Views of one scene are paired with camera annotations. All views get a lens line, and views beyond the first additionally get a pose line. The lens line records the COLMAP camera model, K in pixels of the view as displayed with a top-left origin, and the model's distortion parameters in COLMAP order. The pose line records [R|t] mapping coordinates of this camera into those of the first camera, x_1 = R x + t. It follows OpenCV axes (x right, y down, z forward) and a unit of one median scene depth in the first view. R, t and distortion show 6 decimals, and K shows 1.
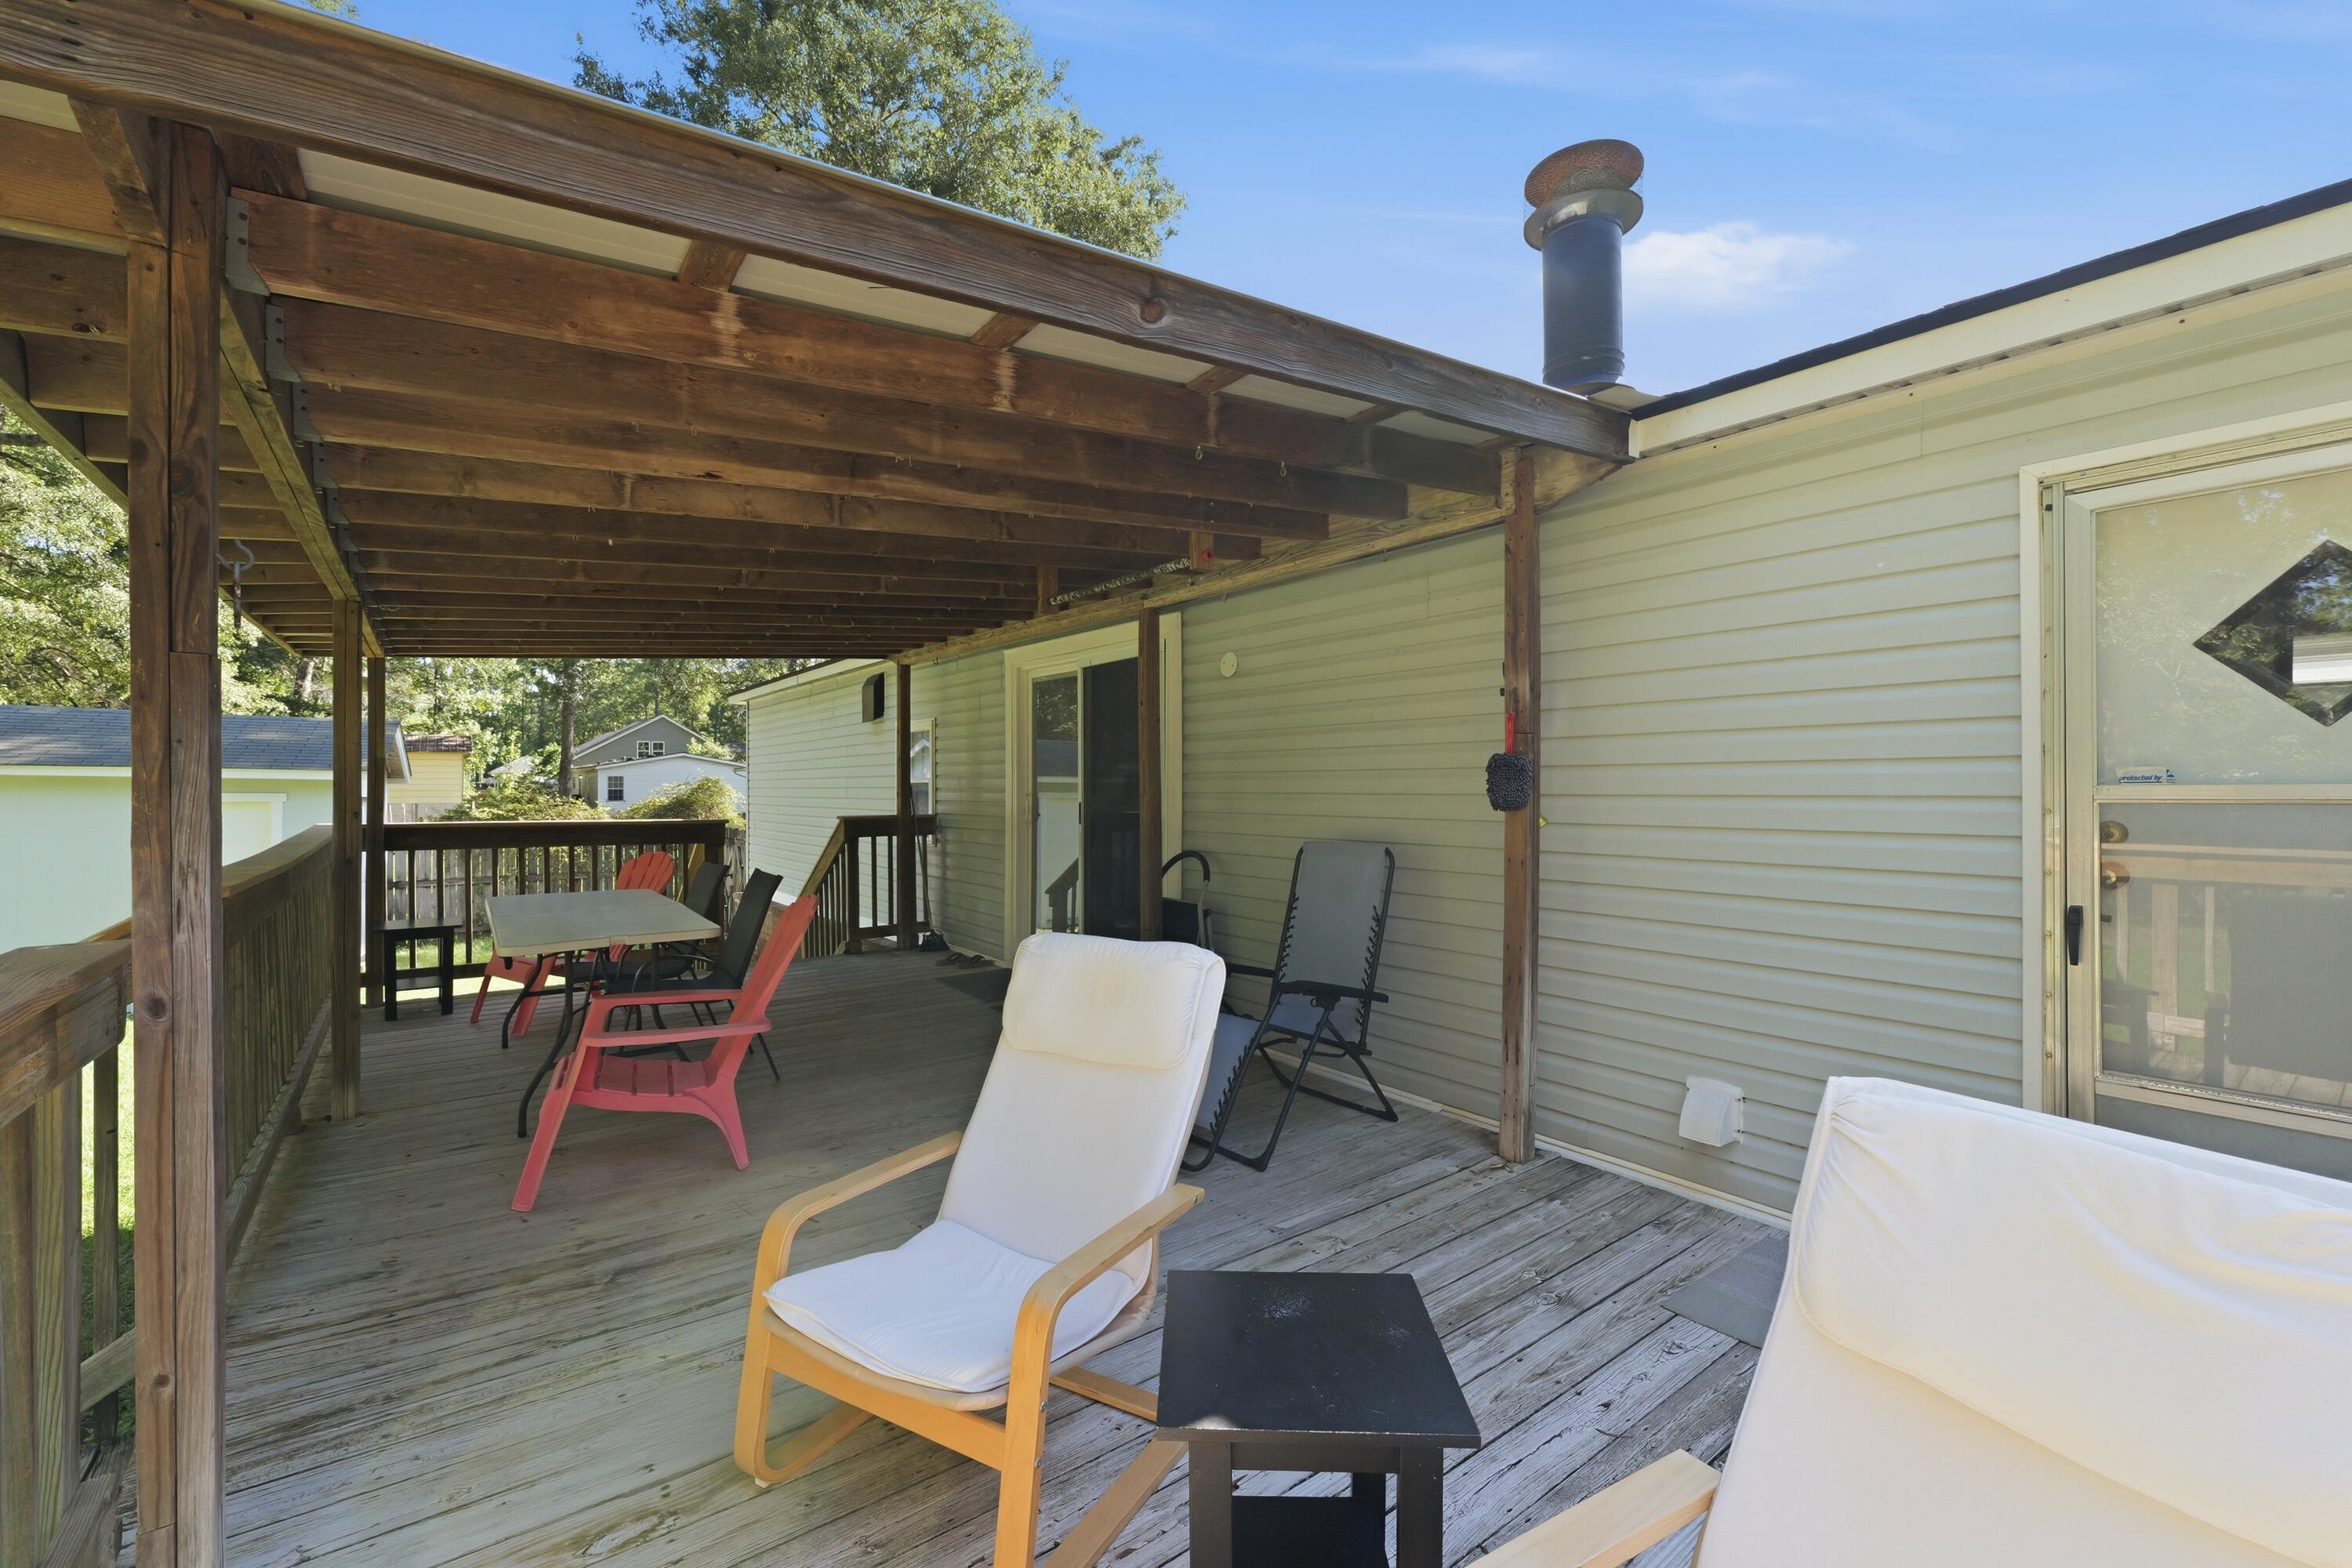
lens RADIAL K [[974.9, 0, 1173.8], [0, 974.9, 778.9], [0, 0, 1]] dist [0.012849, 0.000124]
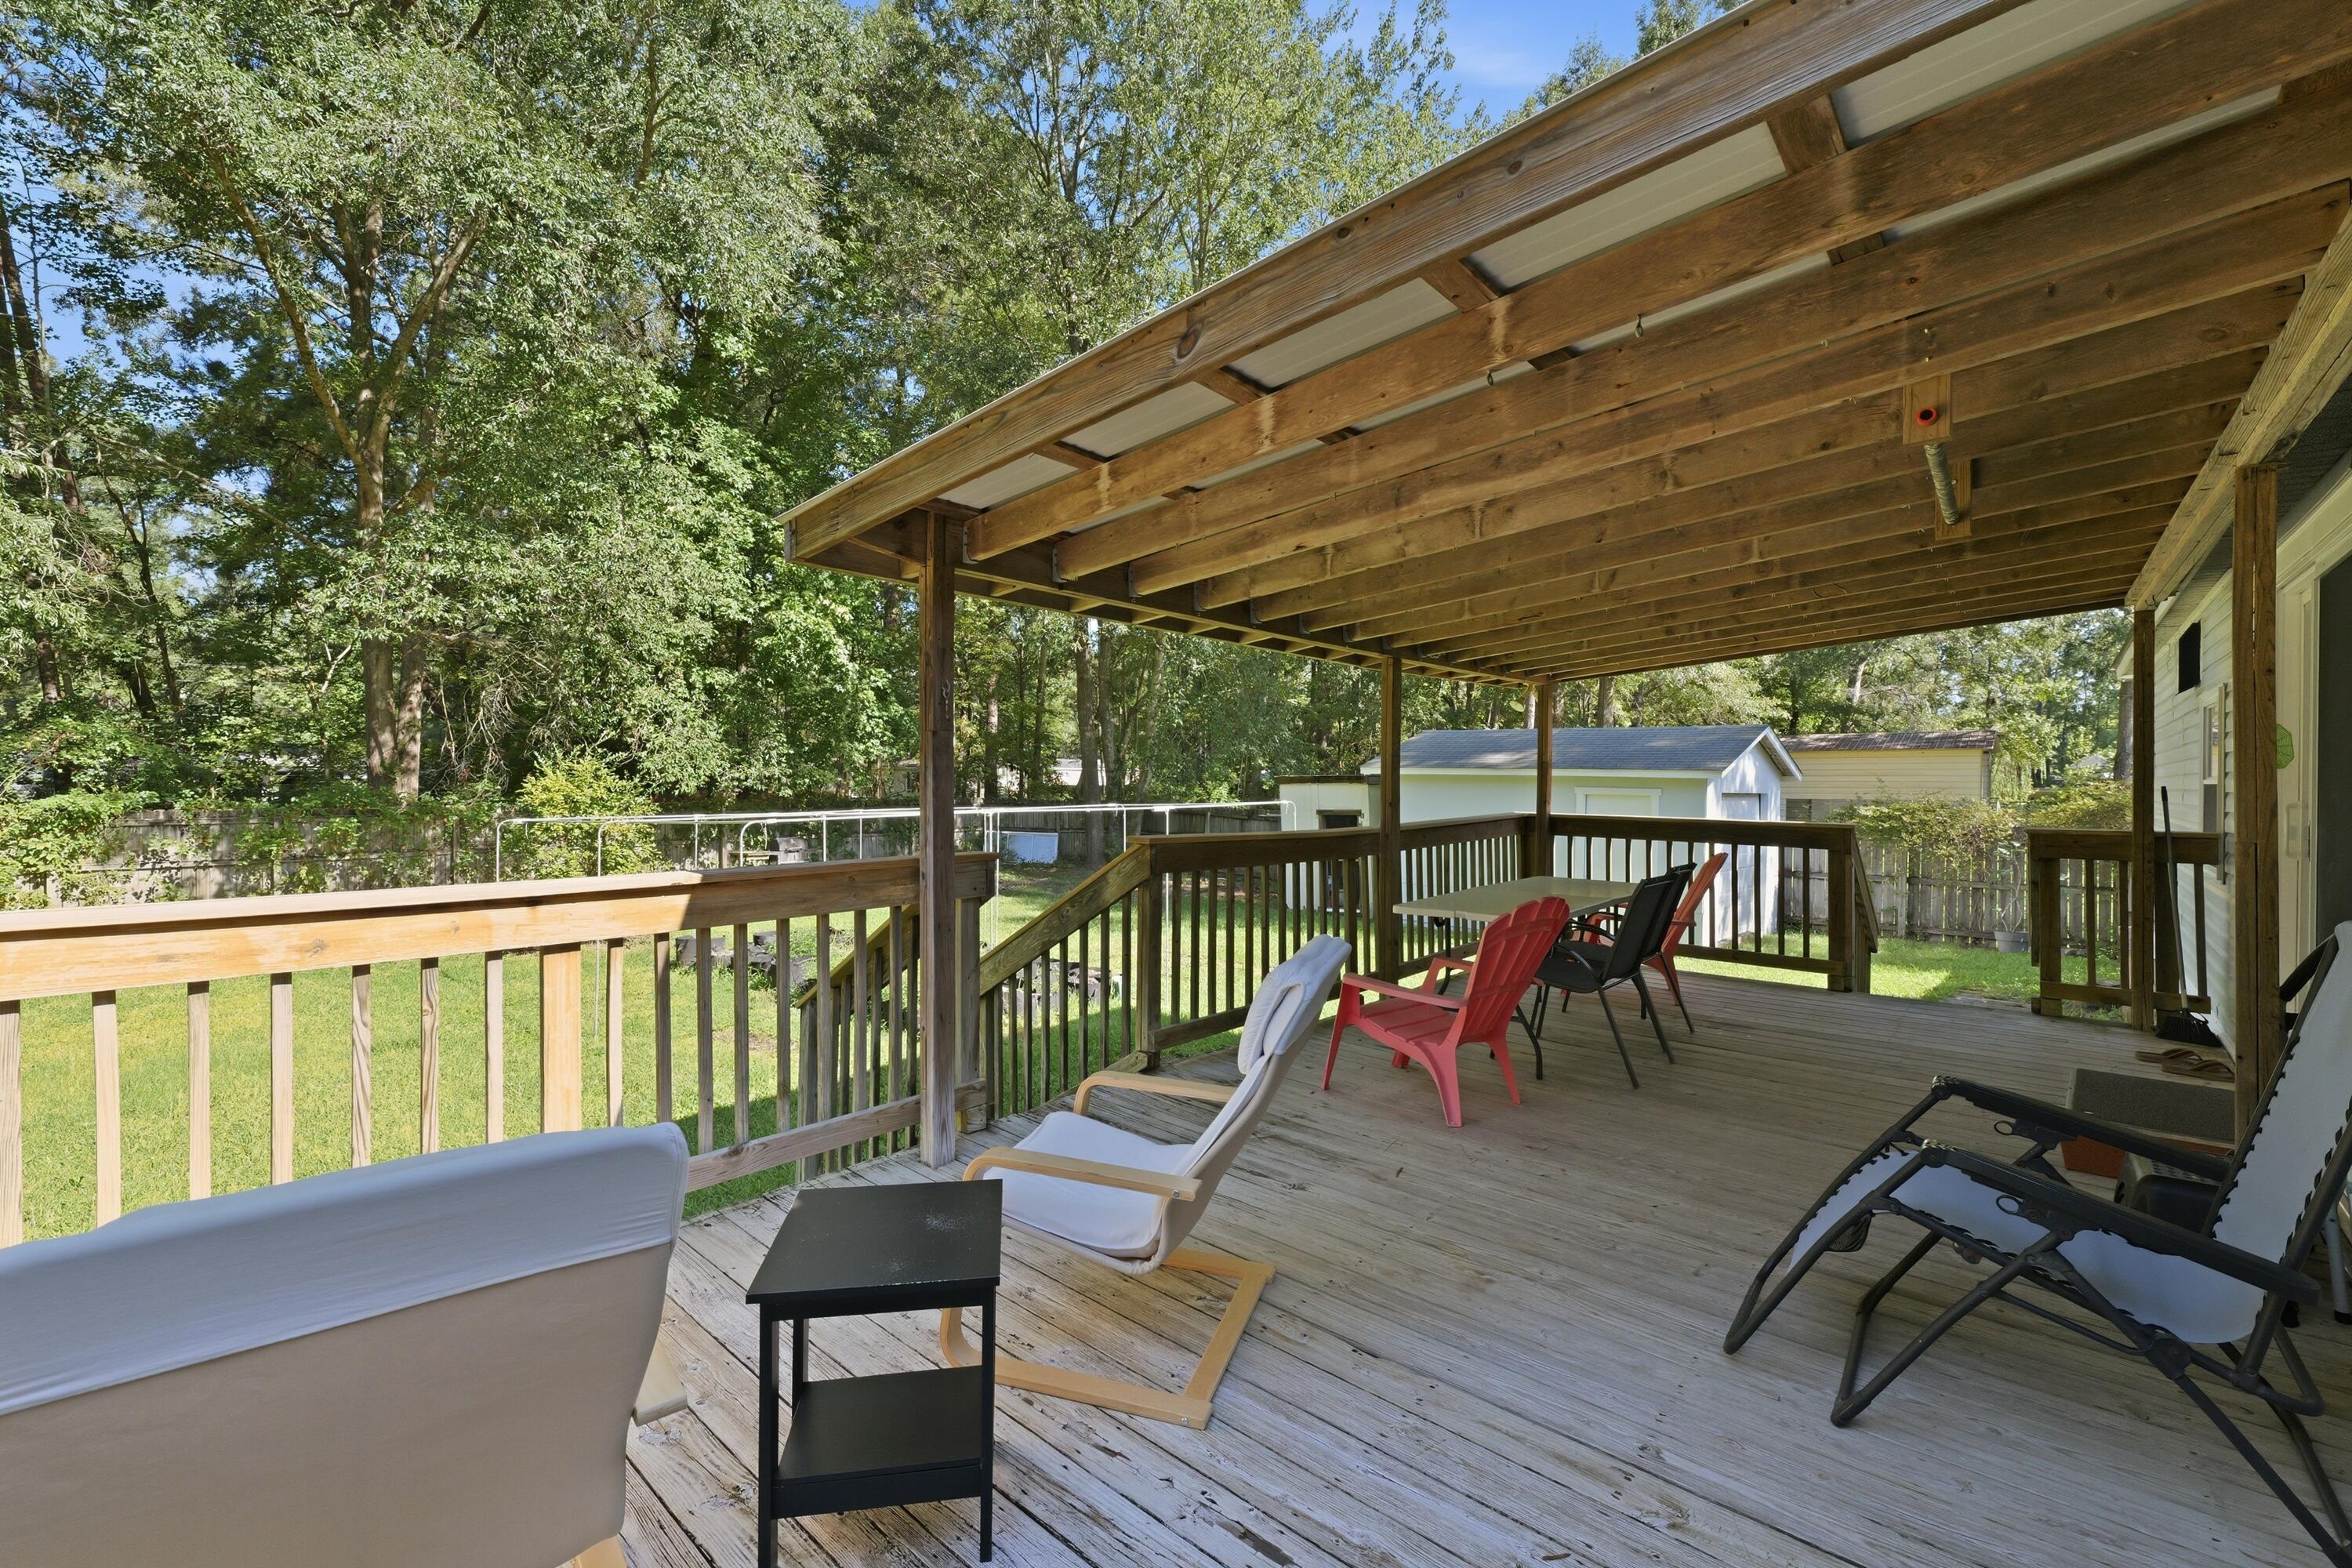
lens RADIAL K [[974.9, 0, 1173.8], [0, 974.9, 778.9], [0, 0, 1]] dist [0.012849, 0.000124]
pose [[0.201447, 0.001665, -0.979498, 0.262298], [0.001984, 0.999996, 0.002108, -0.002938], [0.979497, -0.002368, 0.201443, 0.200488]]
